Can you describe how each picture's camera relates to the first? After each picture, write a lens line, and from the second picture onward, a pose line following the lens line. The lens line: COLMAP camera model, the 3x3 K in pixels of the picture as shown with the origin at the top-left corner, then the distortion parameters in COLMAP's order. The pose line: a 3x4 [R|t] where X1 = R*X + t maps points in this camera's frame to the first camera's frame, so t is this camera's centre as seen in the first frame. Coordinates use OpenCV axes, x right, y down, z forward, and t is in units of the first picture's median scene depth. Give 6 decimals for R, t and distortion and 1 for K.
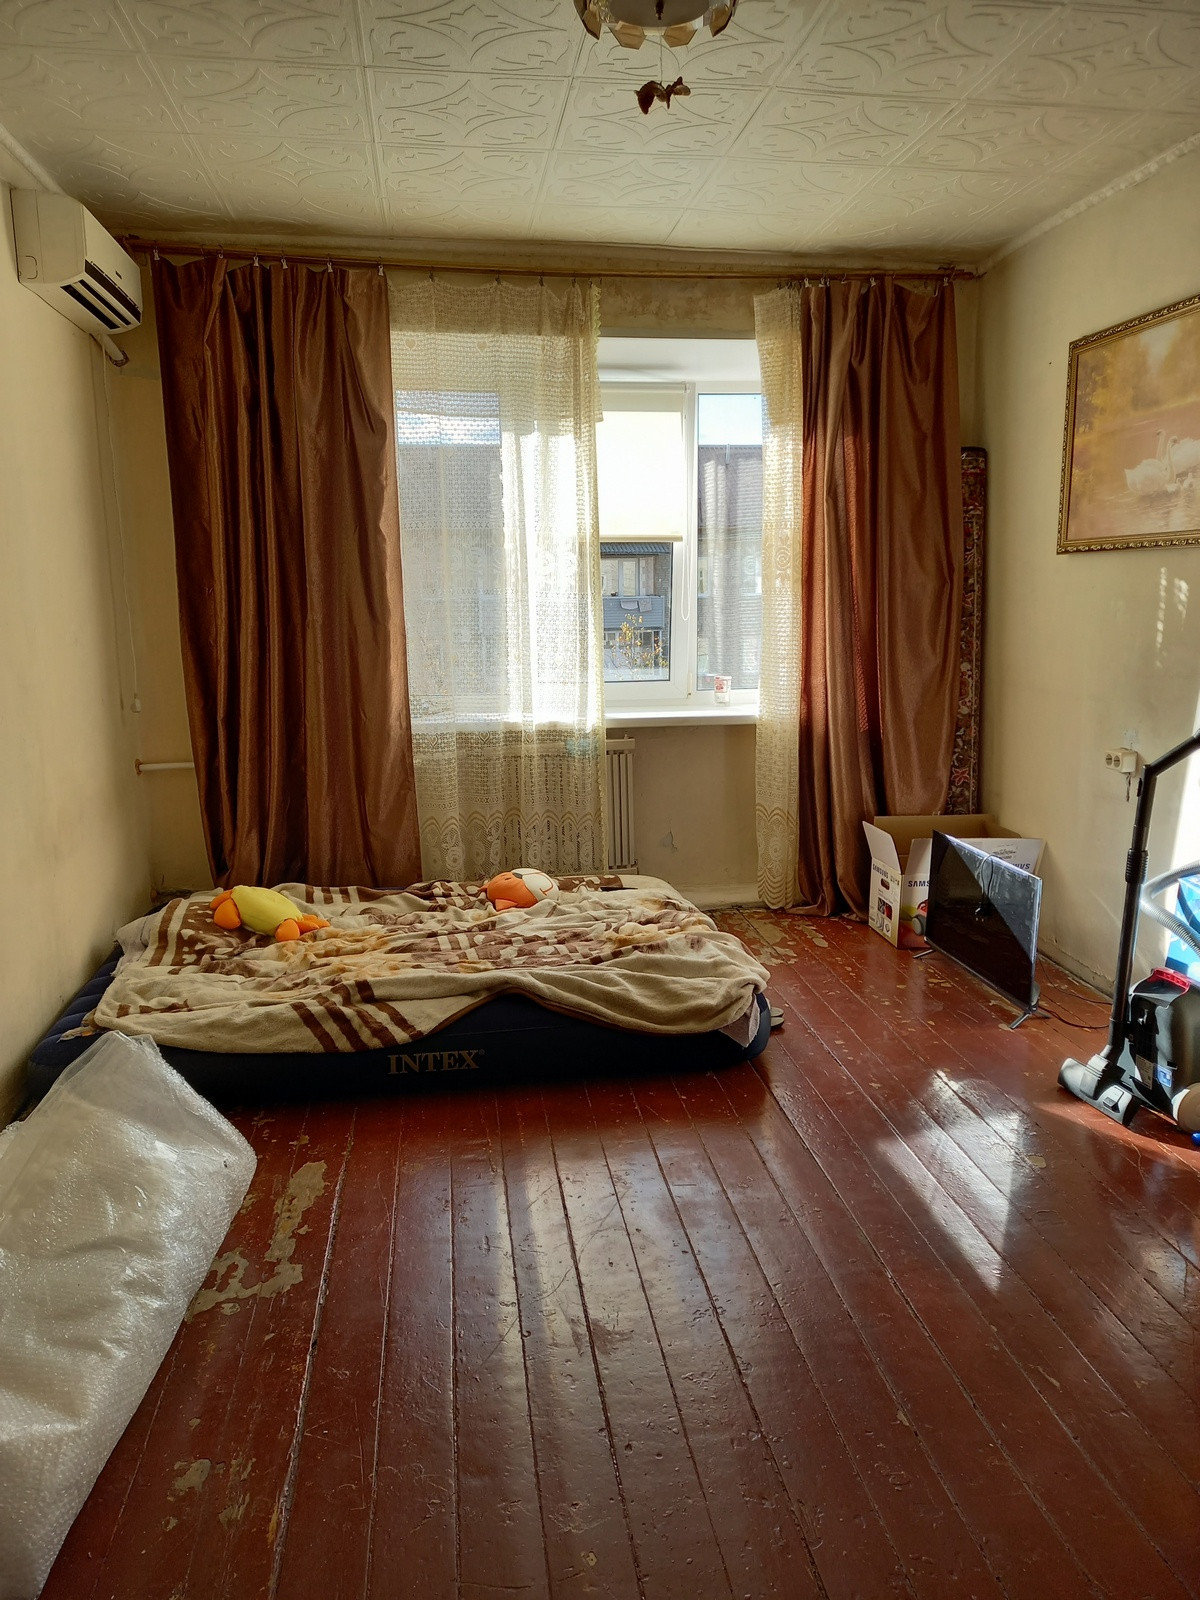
lens RADIAL K [[1158.0, 0, 595.5], [0, 1158.0, 833.0], [0, 0, 1]] dist [0.066849, -0.056679]
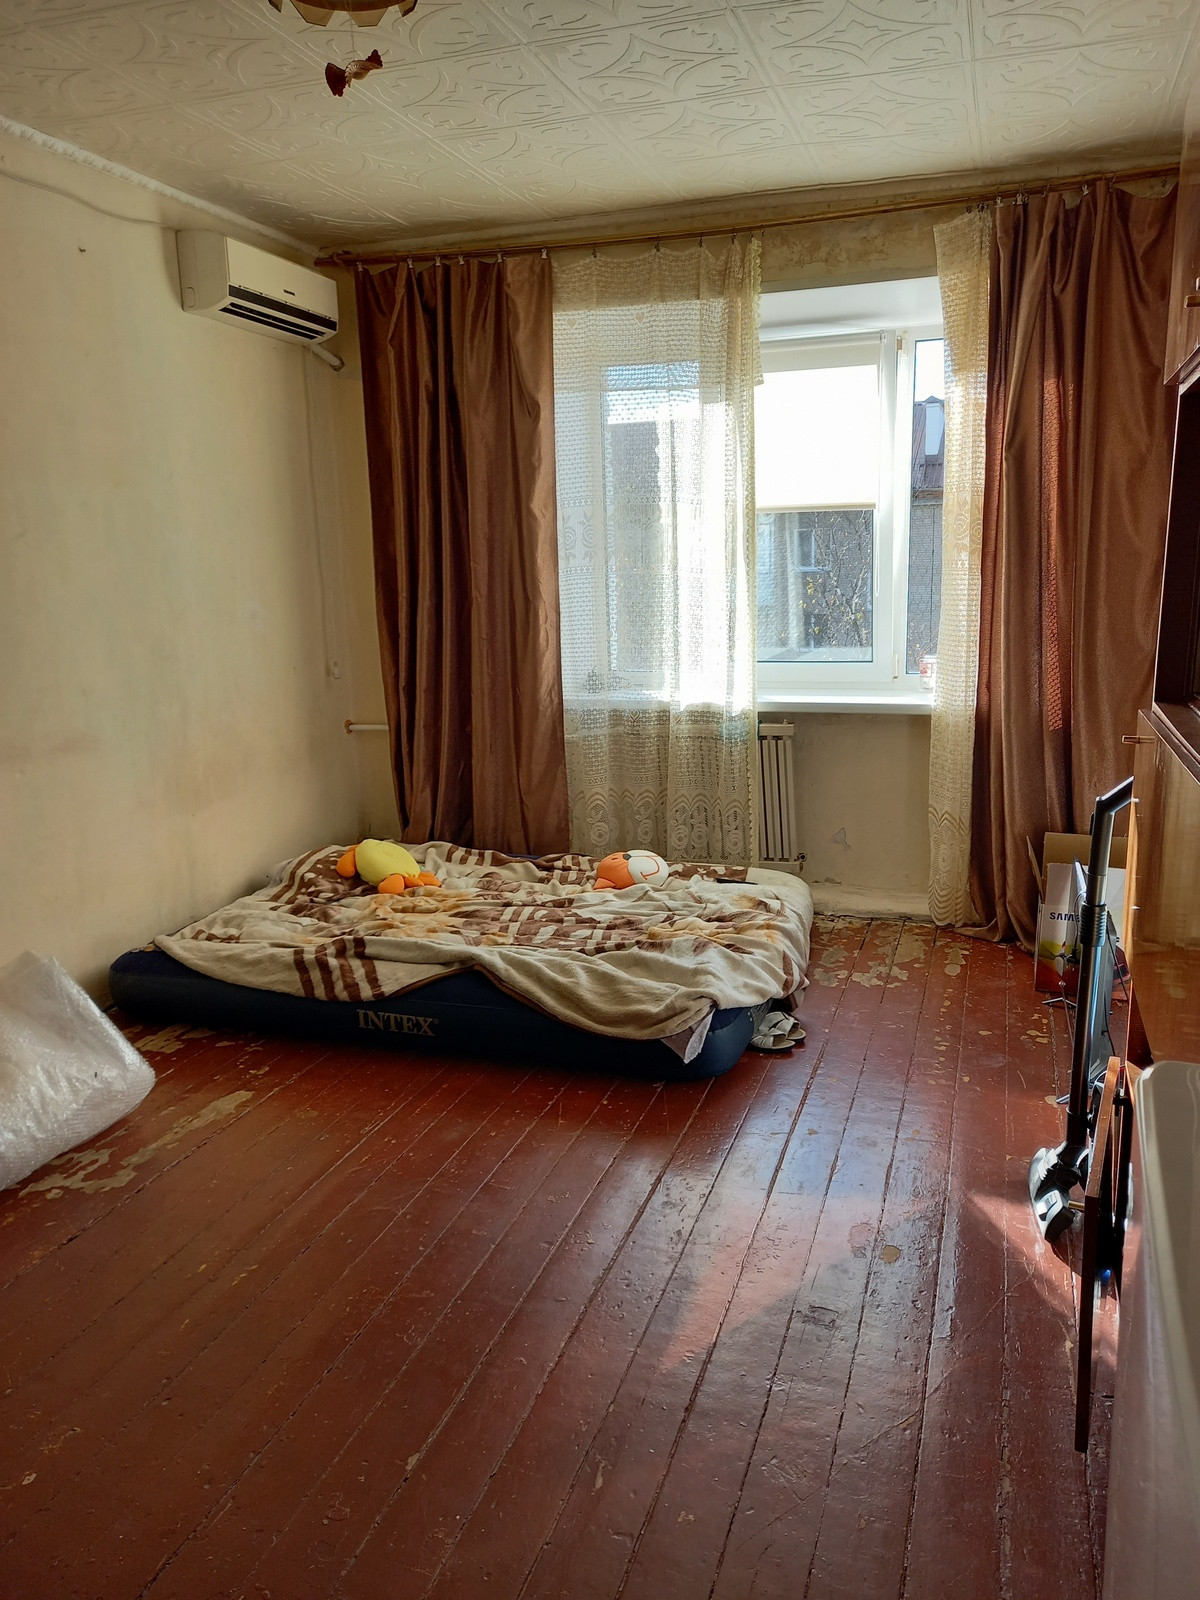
lens RADIAL K [[1158.0, 0, 586.1], [0, 1158.0, 829.4], [0, 0, 1]] dist [0.066849, -0.056679]
pose [[0.890963, 0.093701, -0.444302, 0.340877], [-0.081885, 0.995591, 0.045761, -0.029223], [0.446631, -0.004390, 0.894707, 0.097663]]
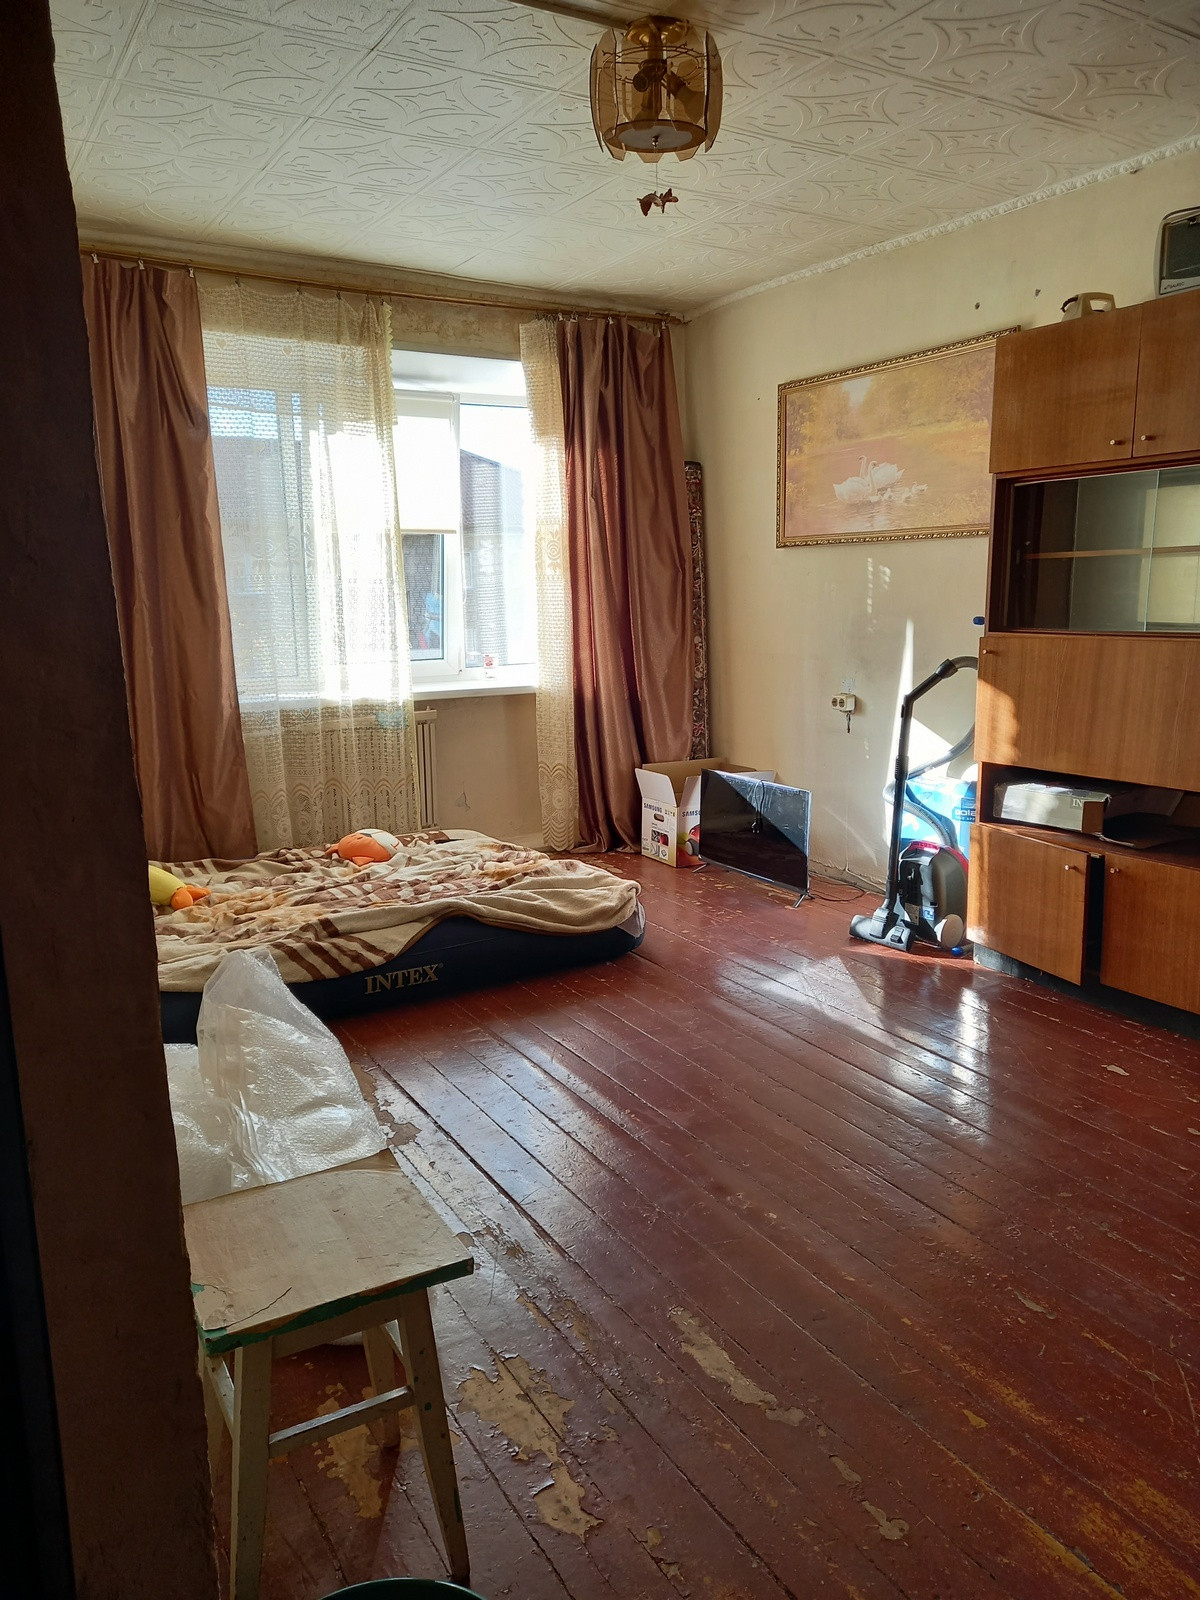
lens RADIAL K [[1158.0, 0, 599.0], [0, 1158.0, 845.3], [0, 0, 1]] dist [0.066849, -0.056679]
pose [[0.924486, -0.088590, 0.370779, -0.274479], [0.084774, 0.996045, 0.026613, 0.036063], [-0.371671, 0.006829, 0.928340, -0.112539]]
